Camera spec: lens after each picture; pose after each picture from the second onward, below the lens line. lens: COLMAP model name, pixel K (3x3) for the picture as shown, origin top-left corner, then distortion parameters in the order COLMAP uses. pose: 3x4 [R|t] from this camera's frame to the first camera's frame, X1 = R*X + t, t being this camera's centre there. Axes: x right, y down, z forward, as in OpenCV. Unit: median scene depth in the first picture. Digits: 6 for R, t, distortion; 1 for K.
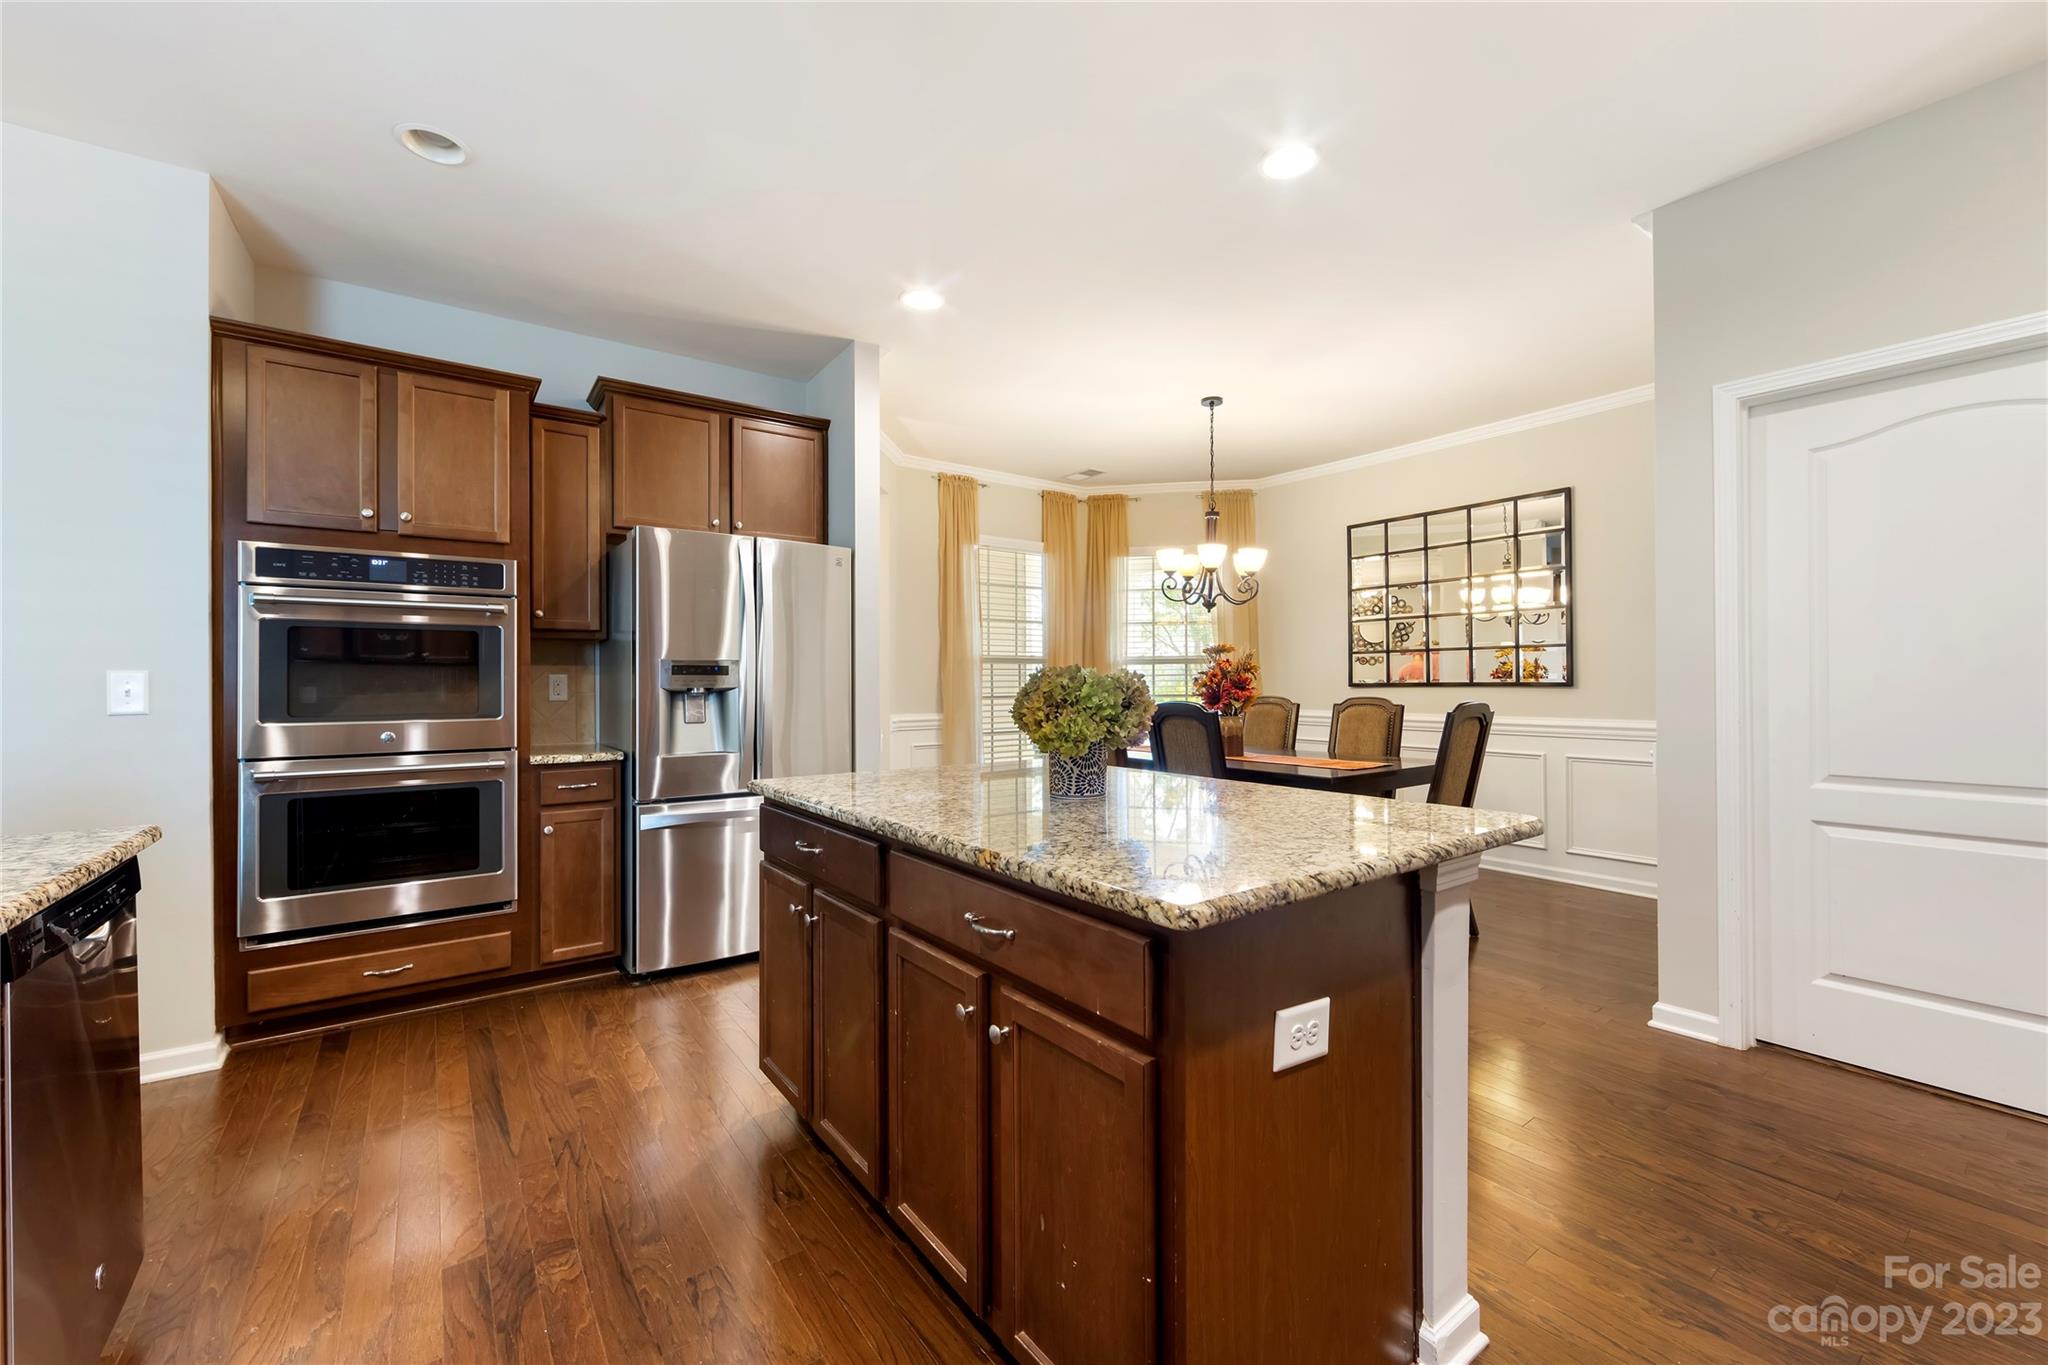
lens RADIAL K [[820.3, 0, 1024.4], [0, 820.3, 676.9], [0, 0, 1]] dist [-0.007313, 0.000469]
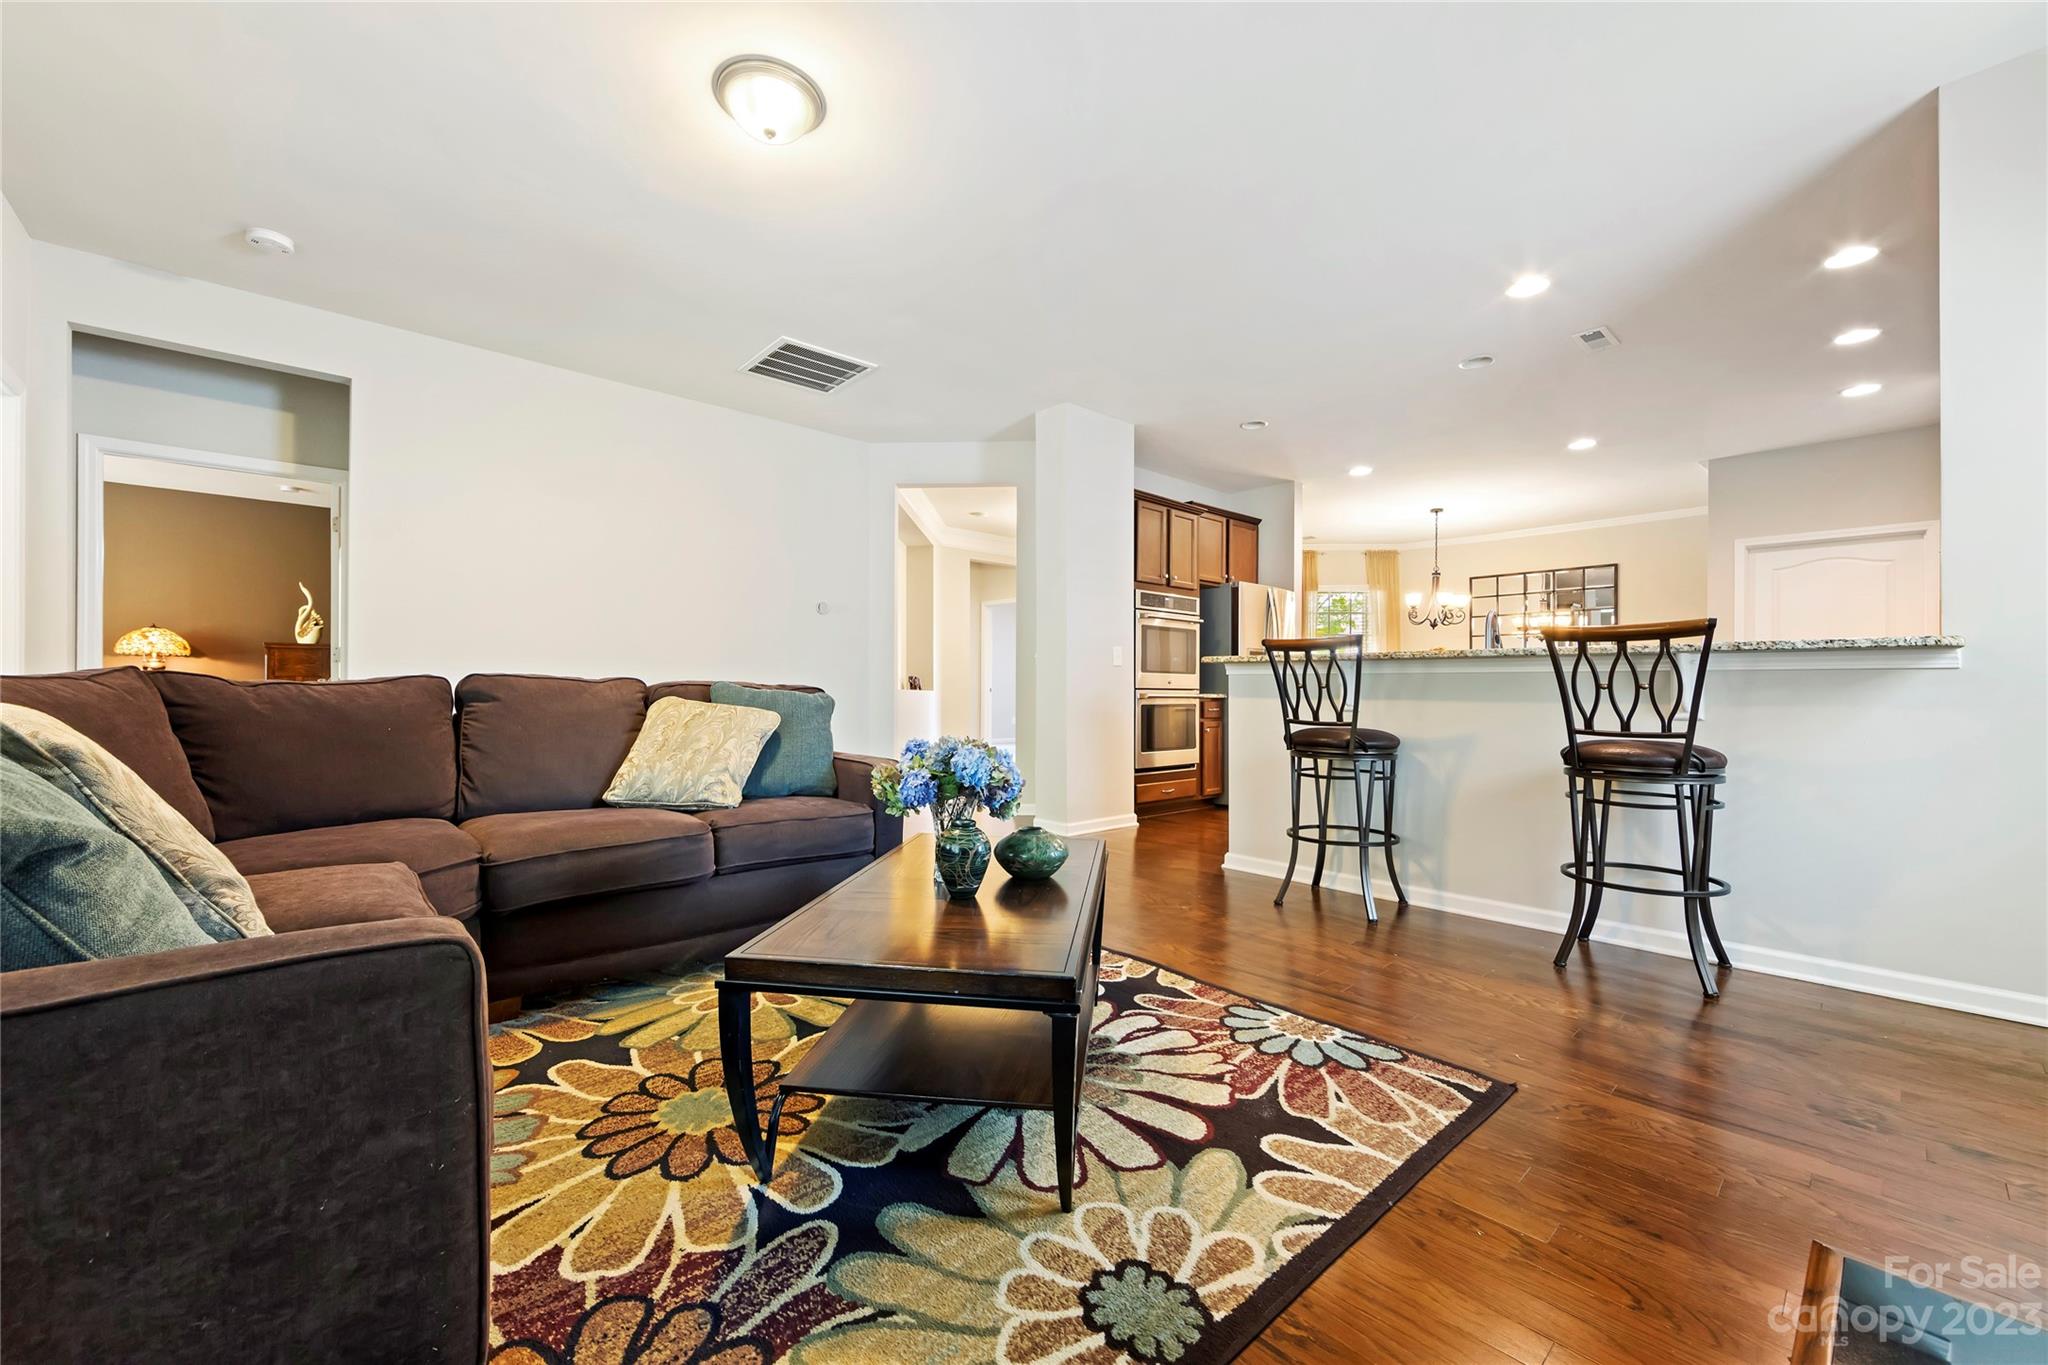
lens RADIAL K [[820.3, 0, 1022.4], [0, 820.3, 693.3], [0, 0, 1]] dist [-0.007313, 0.000469]
pose [[0.994322, 0.011297, 0.105808, -0.797720], [-0.011509, 0.999933, 0.001399, 0.062054], [-0.105786, -0.002609, 0.994386, -0.624781]]
